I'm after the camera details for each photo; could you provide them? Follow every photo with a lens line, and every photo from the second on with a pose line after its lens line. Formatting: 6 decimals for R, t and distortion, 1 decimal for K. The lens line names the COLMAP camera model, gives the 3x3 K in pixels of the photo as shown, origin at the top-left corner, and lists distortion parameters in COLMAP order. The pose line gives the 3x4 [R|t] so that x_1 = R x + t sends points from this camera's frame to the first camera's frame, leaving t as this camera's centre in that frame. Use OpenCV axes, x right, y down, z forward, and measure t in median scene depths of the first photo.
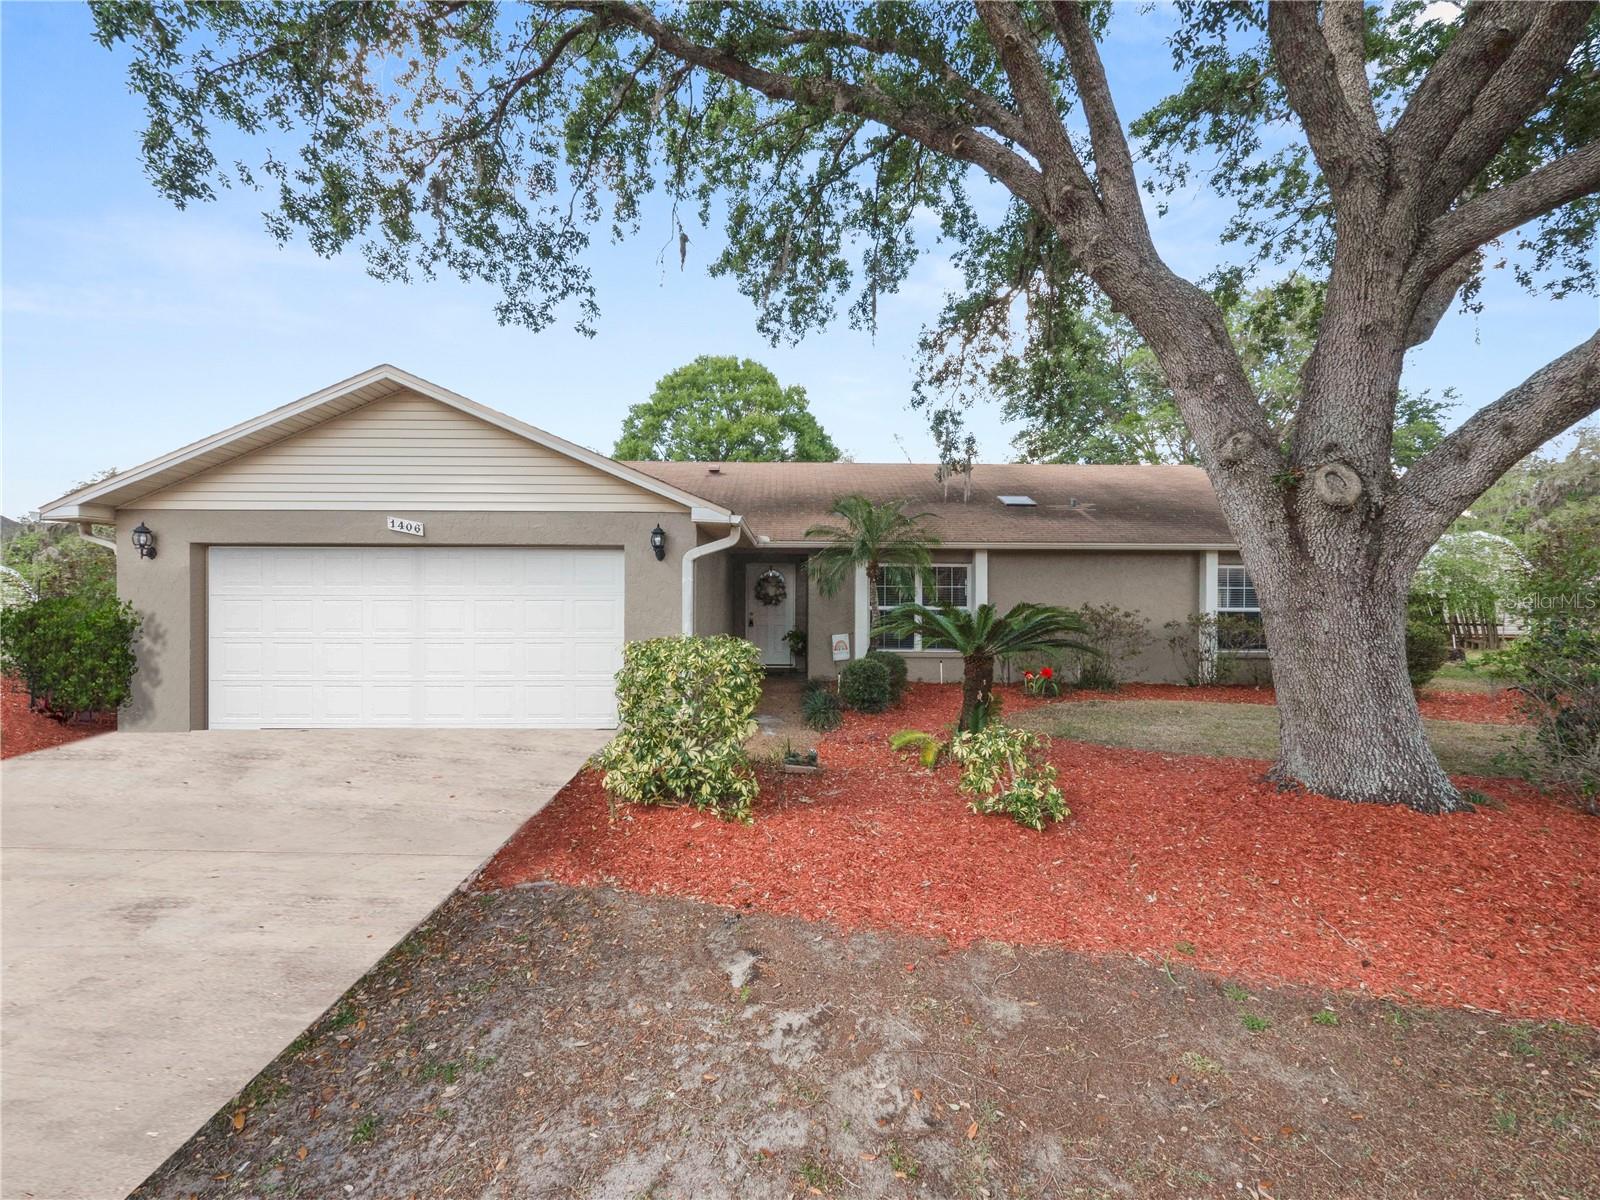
lens RADIAL K [[668.9, 0, 800.0], [0, 668.9, 600.0], [0, 0, 1]] dist [-0.002332, -0.000326]
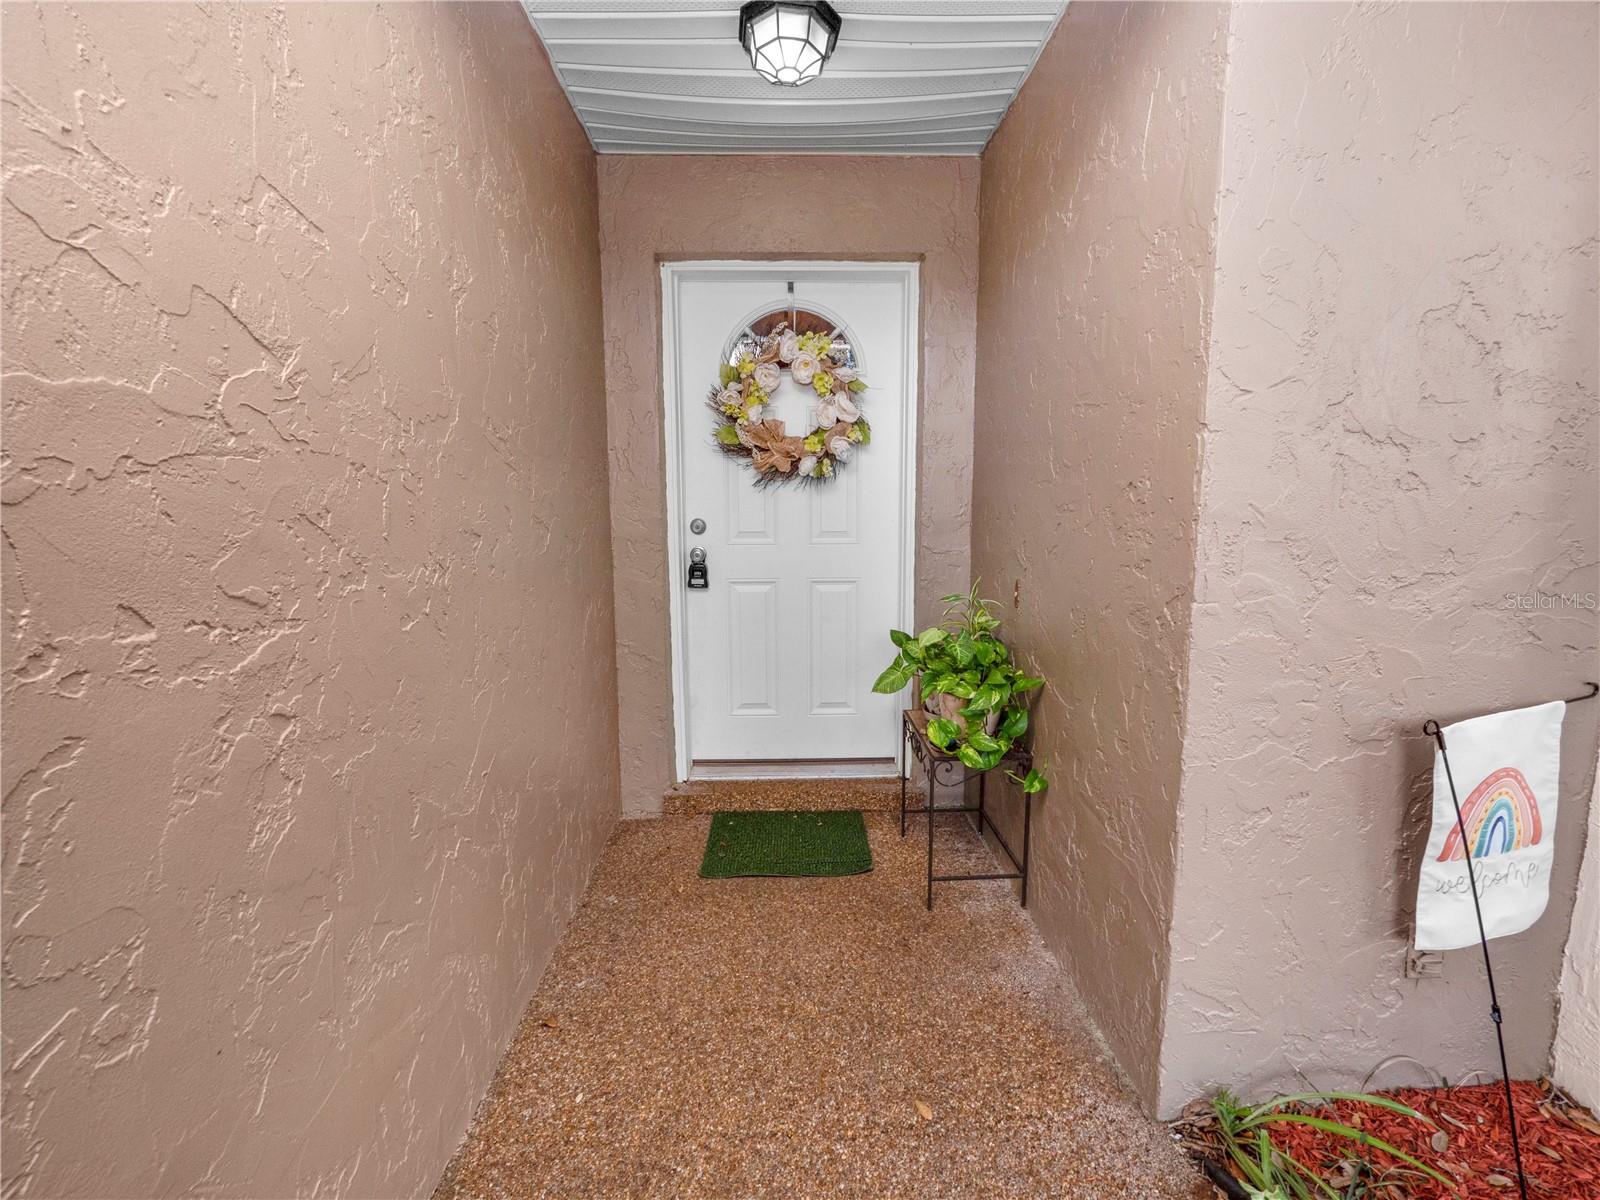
lens RADIAL K [[668.9, 0, 800.0], [0, 668.9, 600.0], [0, 0, 1]] dist [-0.002332, -0.000326]
pose [[0.999941, -0.010846, -0.000510, -0.047193], [0.010837, 0.994050, 0.108384, 0.023684], [-0.000669, -0.108383, 0.994109, 0.897503]]
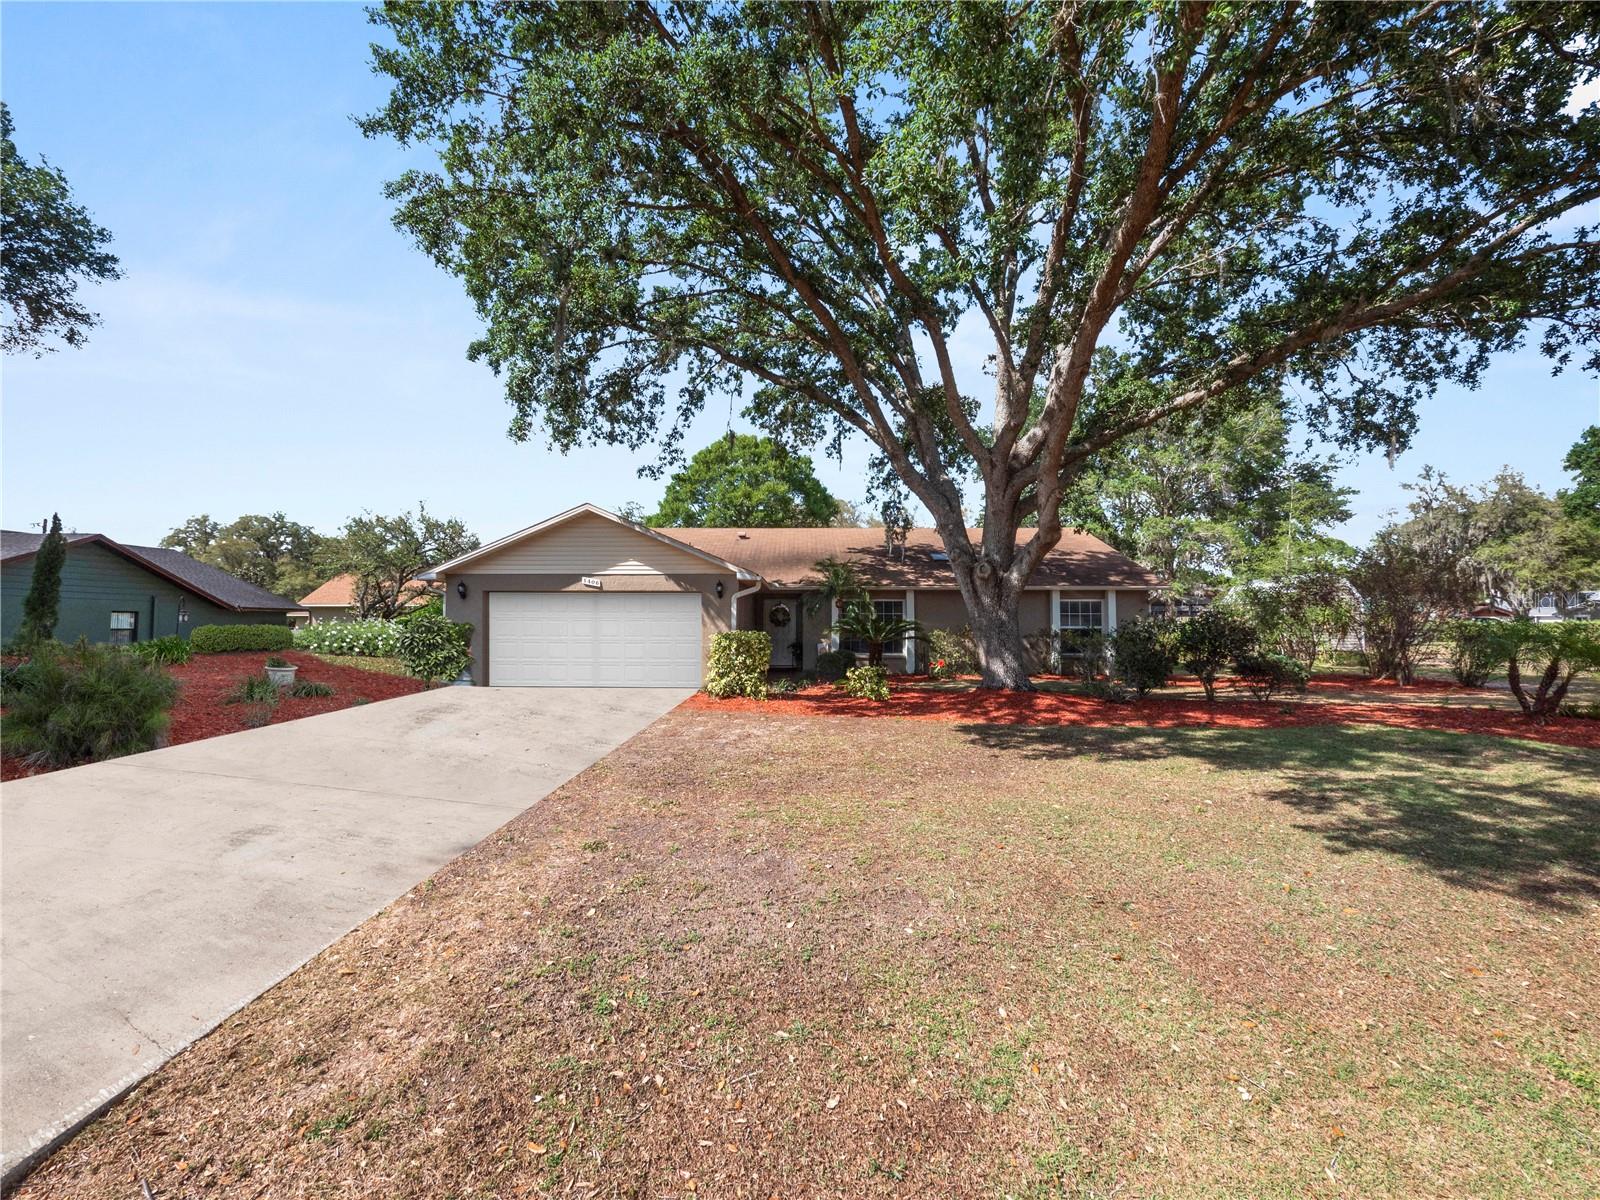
lens RADIAL K [[668.9, 0, 800.0], [0, 668.9, 600.0], [0, 0, 1]] dist [-0.002332, -0.000326]
pose [[0.999667, -0.004079, -0.025463, 0.046230], [0.002765, 0.998674, -0.051400, 0.028982], [0.025639, 0.051312, 0.998354, -0.592158]]
